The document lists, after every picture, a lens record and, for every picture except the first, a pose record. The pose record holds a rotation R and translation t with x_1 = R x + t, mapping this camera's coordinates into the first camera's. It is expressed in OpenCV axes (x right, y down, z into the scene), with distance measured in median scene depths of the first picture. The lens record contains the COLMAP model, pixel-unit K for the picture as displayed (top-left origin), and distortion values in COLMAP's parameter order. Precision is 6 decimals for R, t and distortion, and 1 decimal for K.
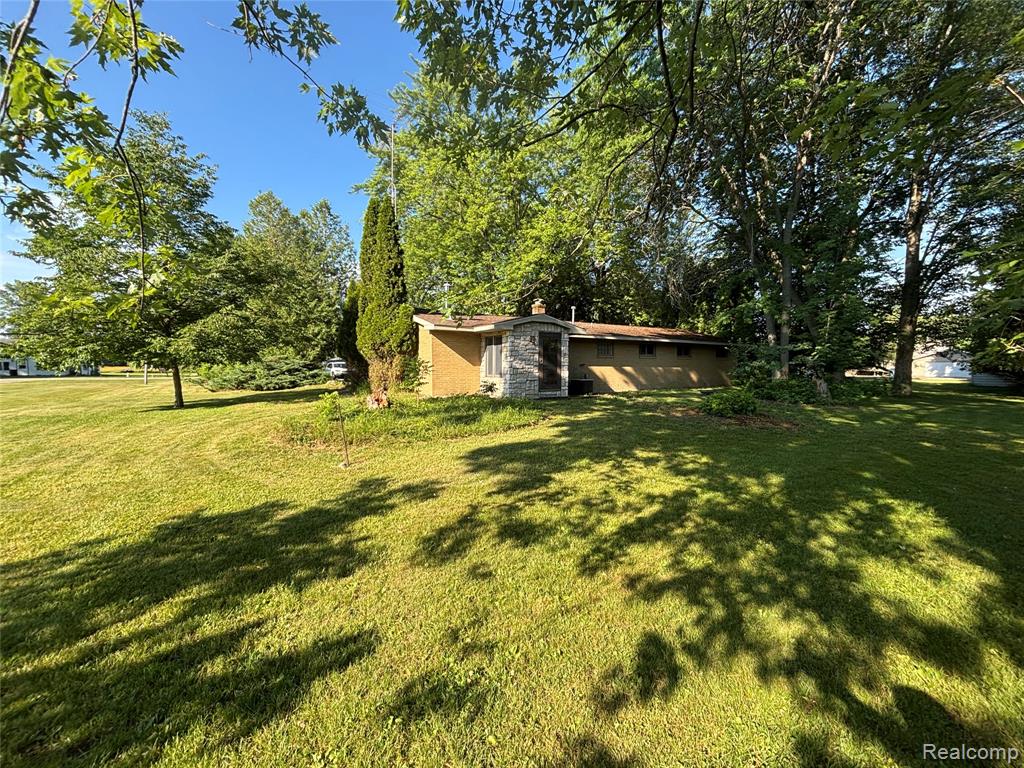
lens RADIAL K [[414.3, 0, 514.5], [0, 414.3, 387.8], [0, 0, 1]] dist [-0.000028, 0.000666]
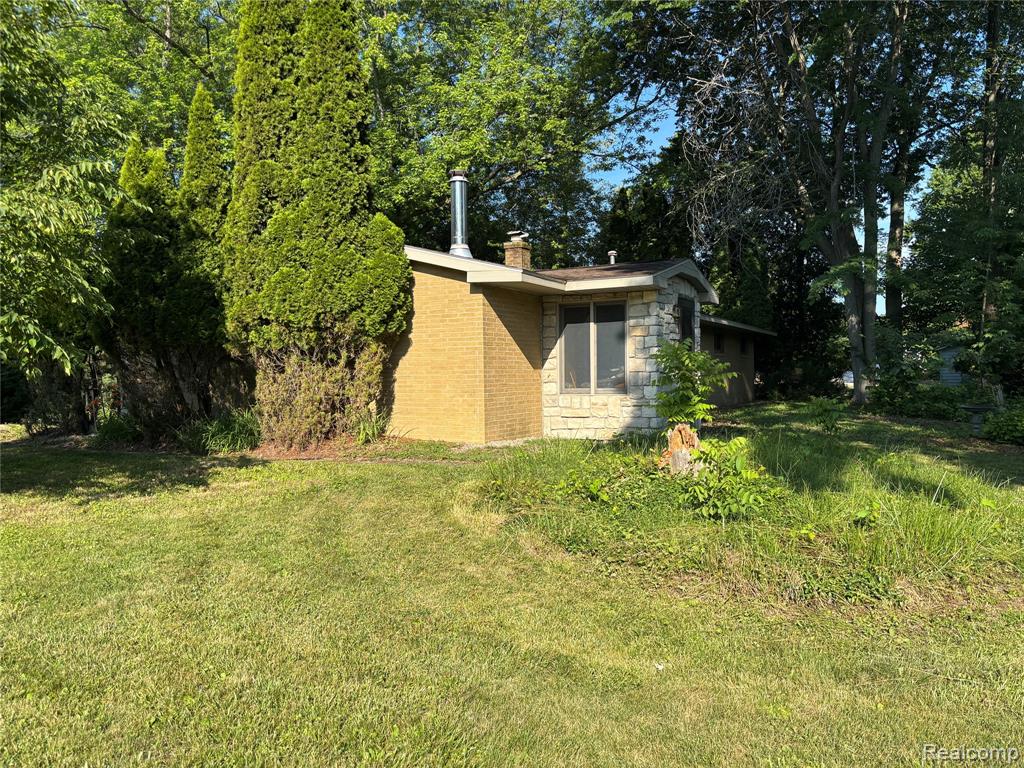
lens RADIAL K [[779.4, 0, 509.3], [0, 779.4, 385.9], [0, 0, 1]] dist [0.027428, -0.037682]
pose [[0.870351, -0.021902, 0.491944, -0.540527], [0.041034, 0.998762, -0.028131, -0.013545], [-0.490719, 0.044670, 0.870172, 0.299511]]
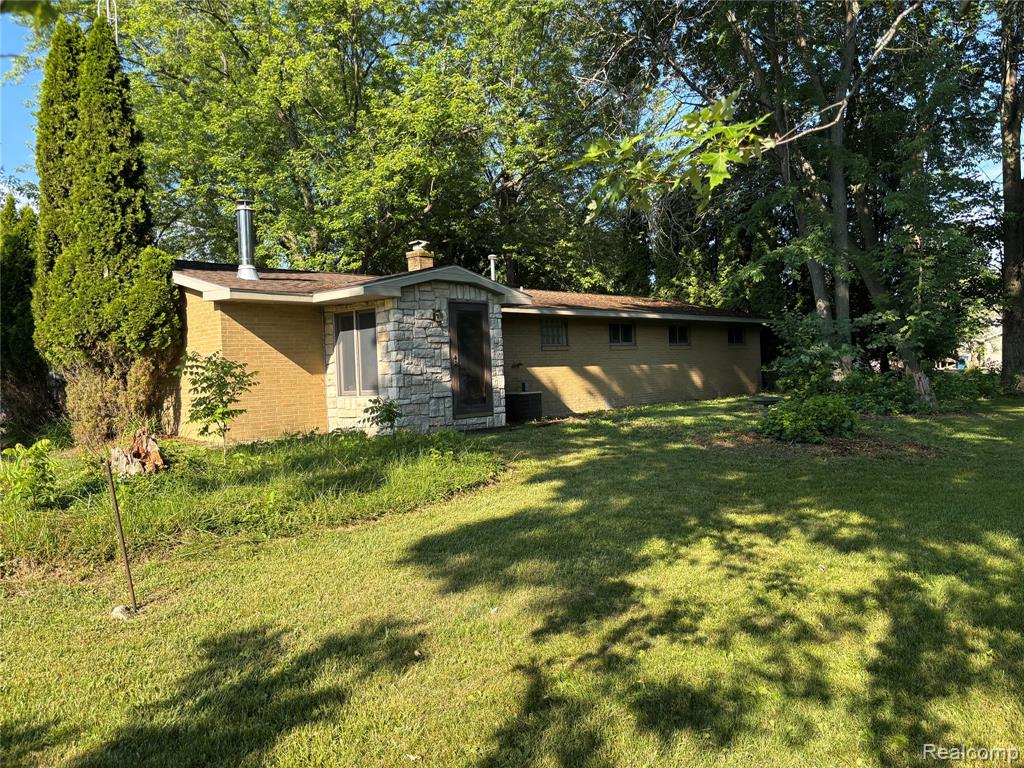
lens RADIAL K [[779.4, 0, 517.2], [0, 779.4, 380.3], [0, 0, 1]] dist [0.027428, -0.037682]
pose [[0.967320, -0.046345, 0.249286, -0.096273], [0.058745, 0.997367, -0.042530, 0.006693], [-0.246658, 0.055785, 0.967496, 0.062859]]
